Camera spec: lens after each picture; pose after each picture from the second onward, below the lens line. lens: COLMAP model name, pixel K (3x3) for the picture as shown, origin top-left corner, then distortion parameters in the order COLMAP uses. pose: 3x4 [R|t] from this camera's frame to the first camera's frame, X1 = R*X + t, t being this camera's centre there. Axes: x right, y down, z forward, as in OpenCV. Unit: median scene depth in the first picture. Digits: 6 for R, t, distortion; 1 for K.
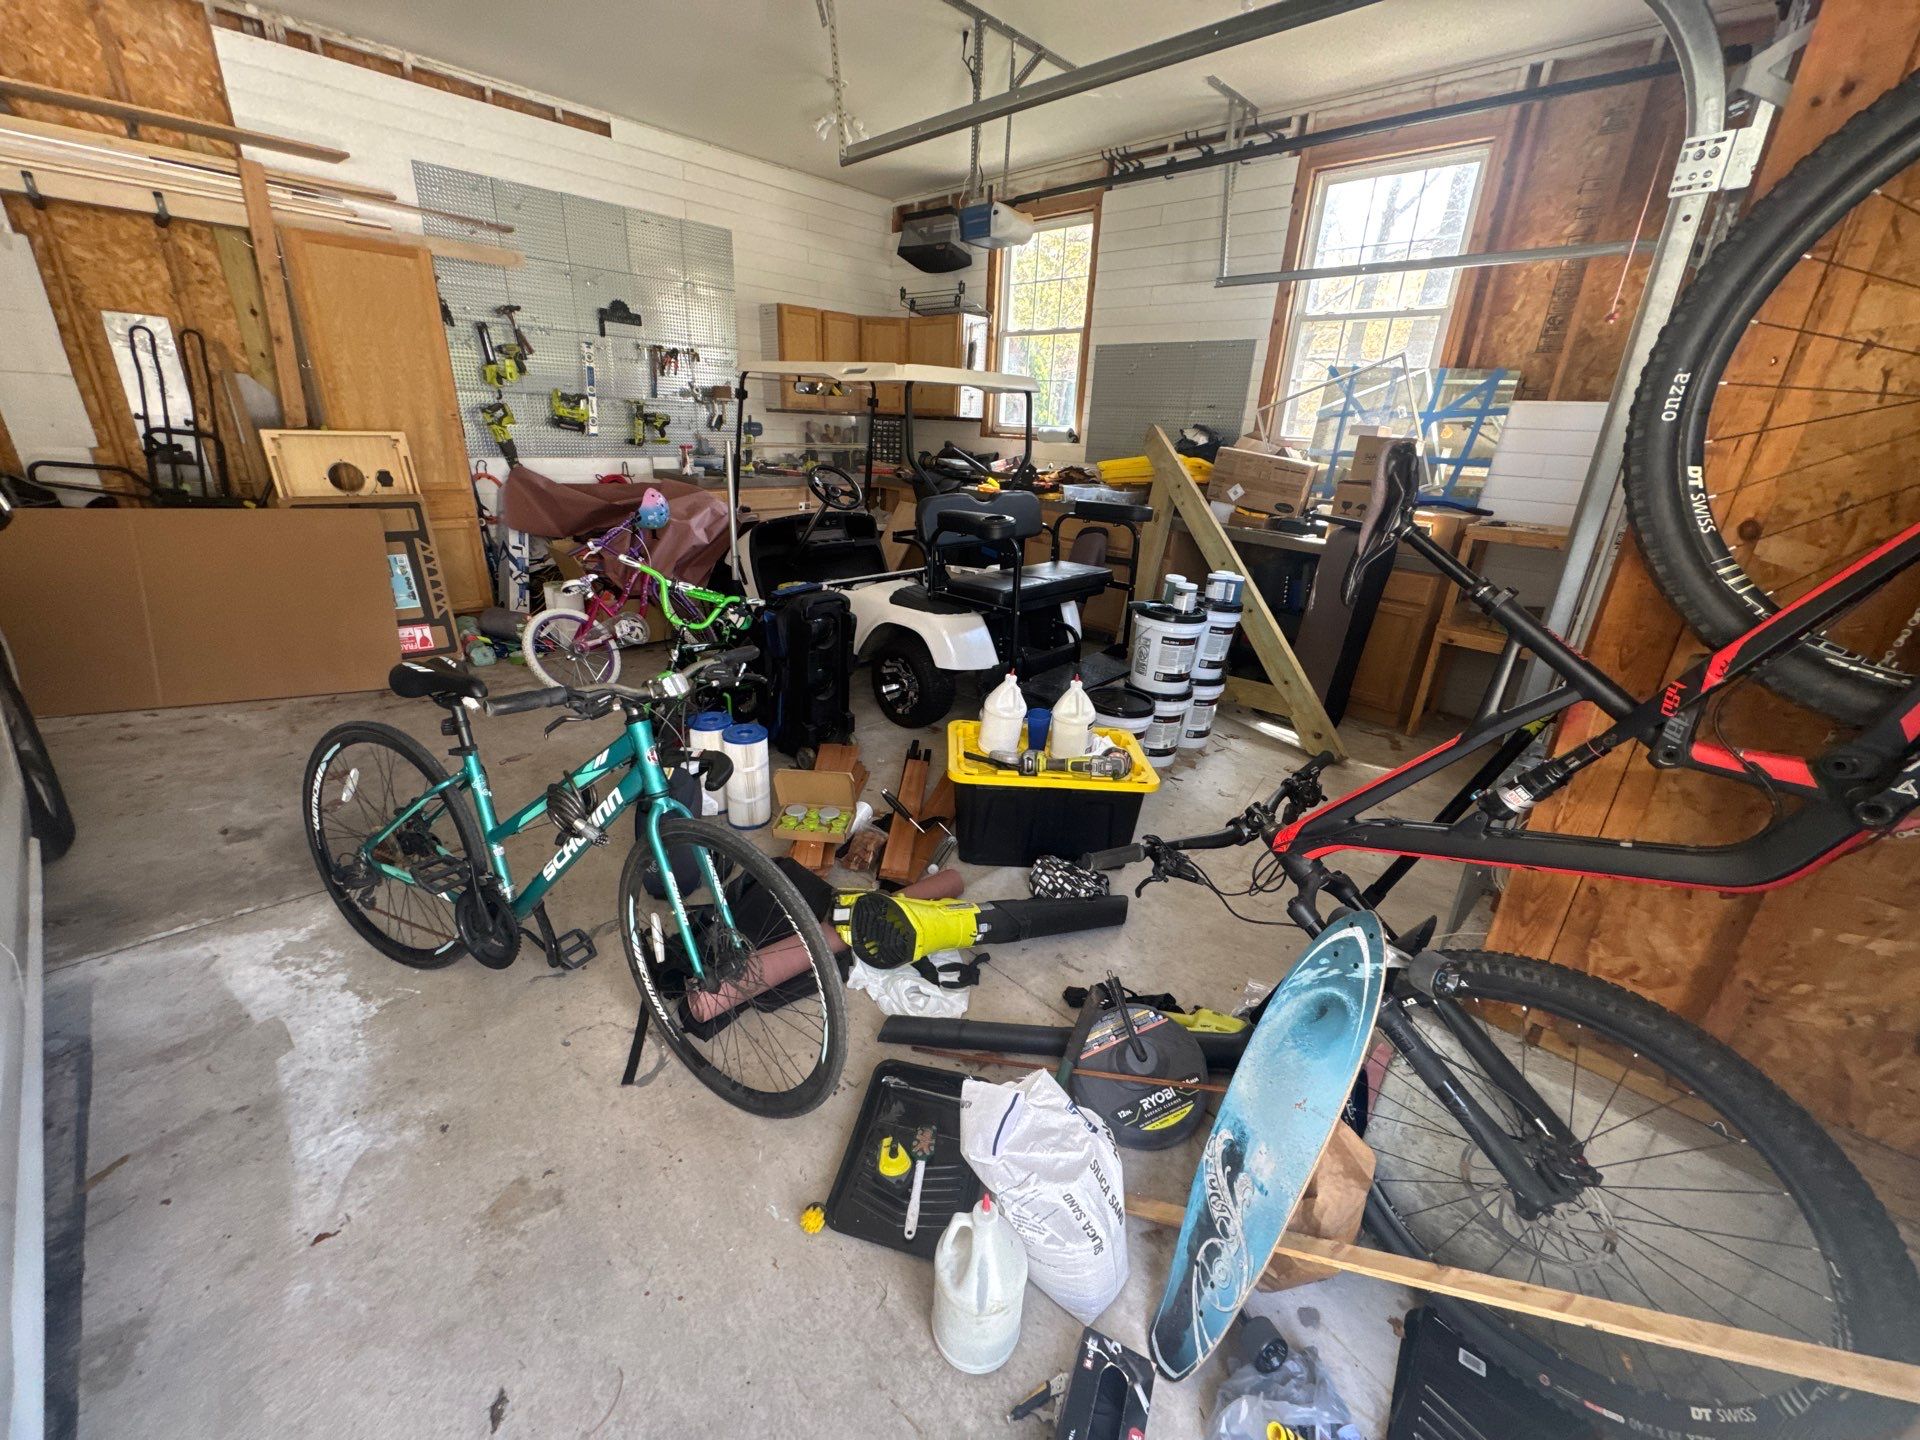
lens RADIAL K [[760.7, 0, 960.0], [0, 760.7, 720.0], [0, 0, 1]] dist [-0.006428, -0.000217]
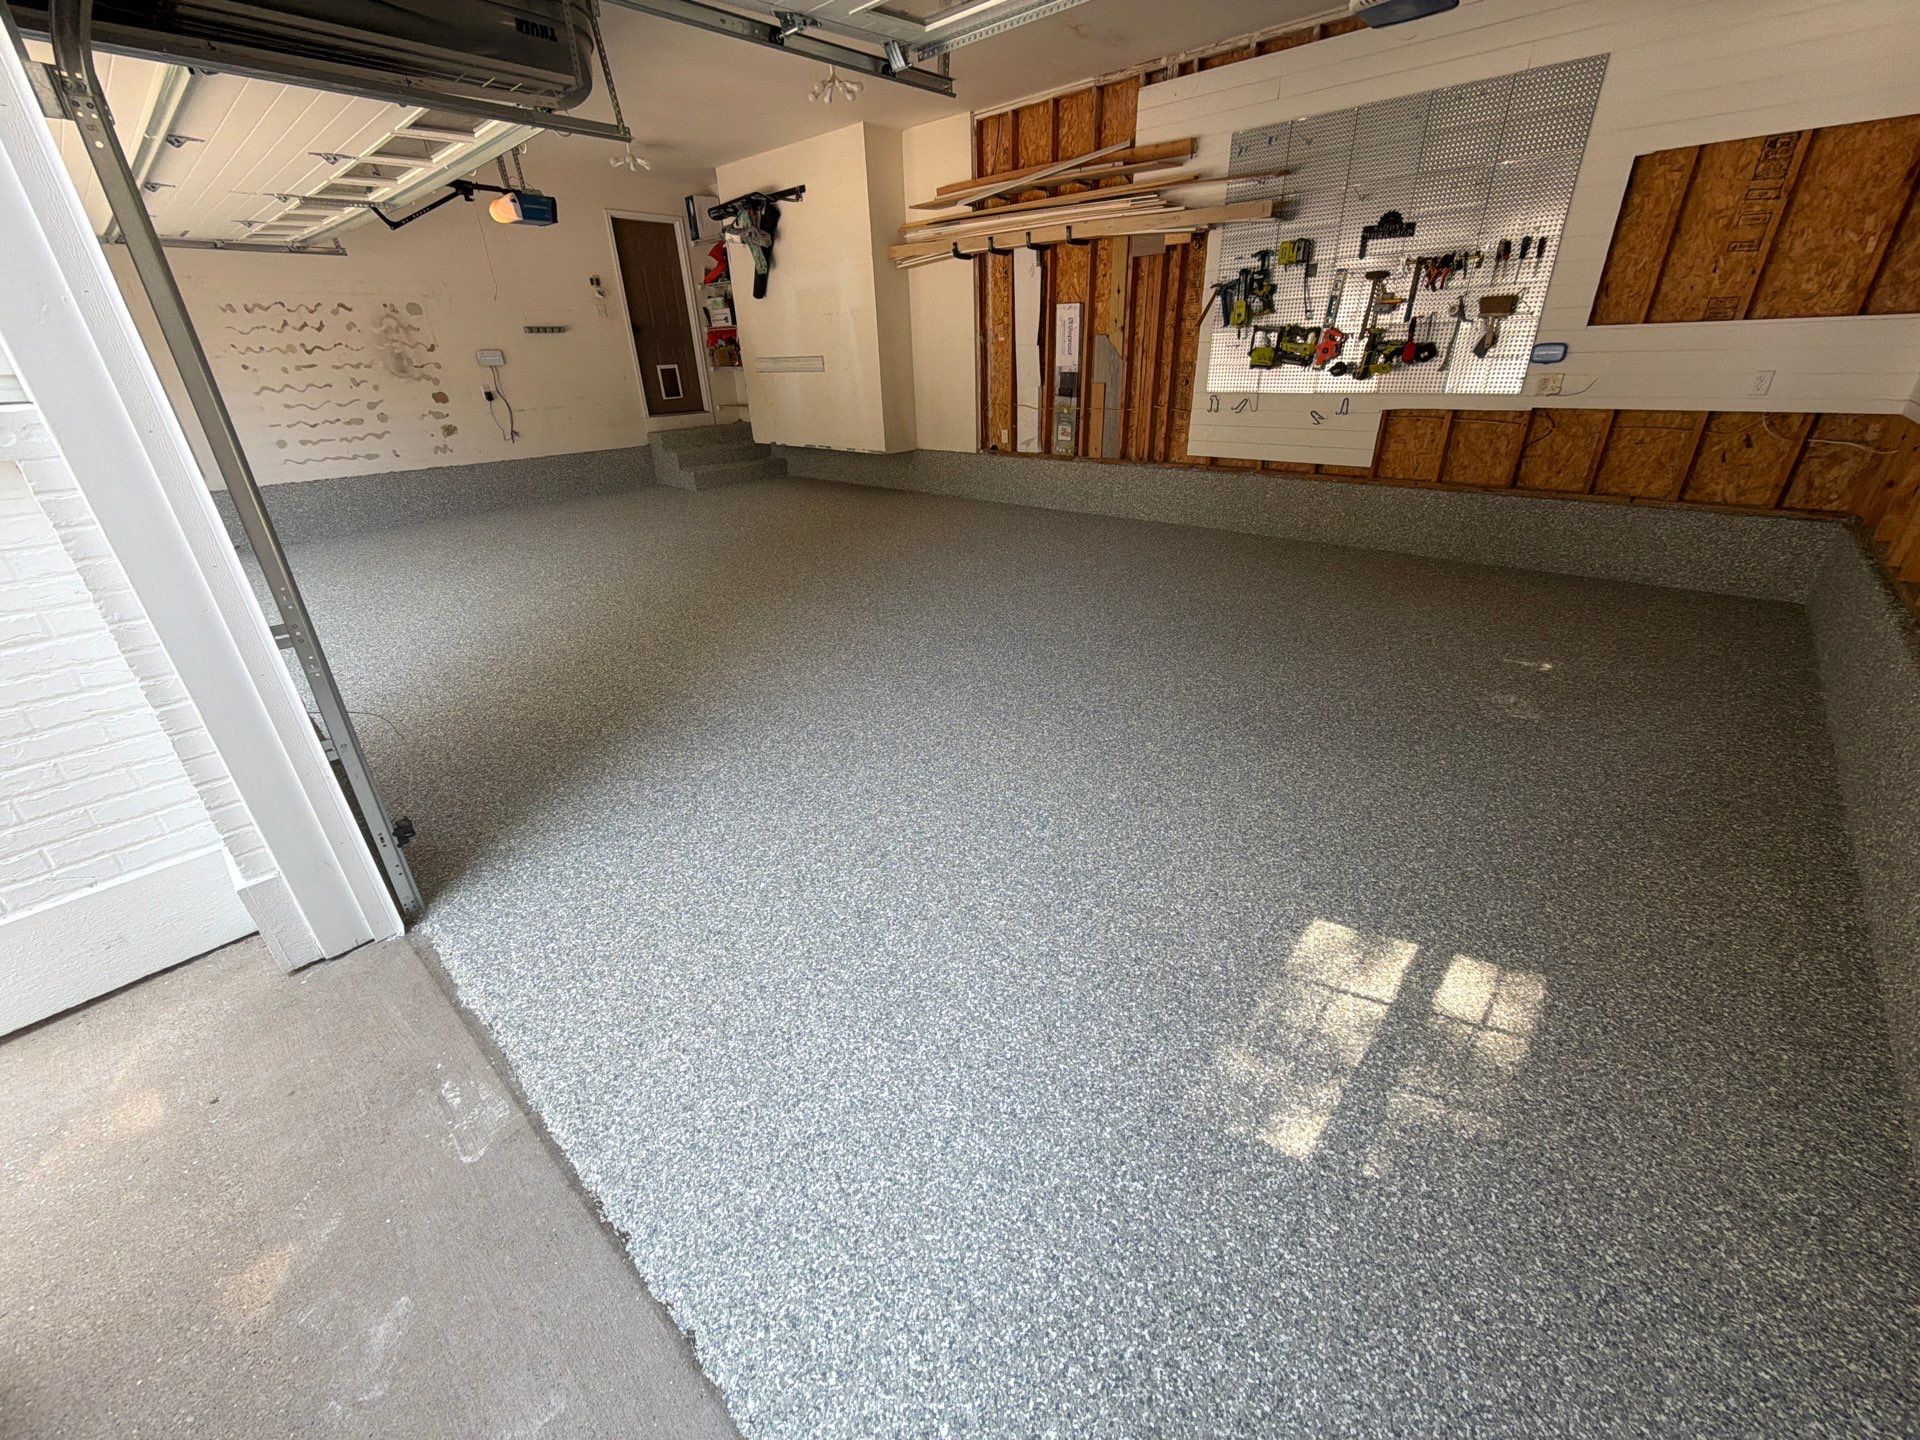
lens RADIAL K [[762.2, 0, 960.9], [0, 762.2, 720.6], [0, 0, 1]] dist [0.000424, -0.000094]
pose [[0.027461, 0.392486, -0.919348, 0.699469], [-0.332340, 0.870963, 0.361903, -0.220402], [0.942760, 0.295598, 0.154356, 0.658645]]
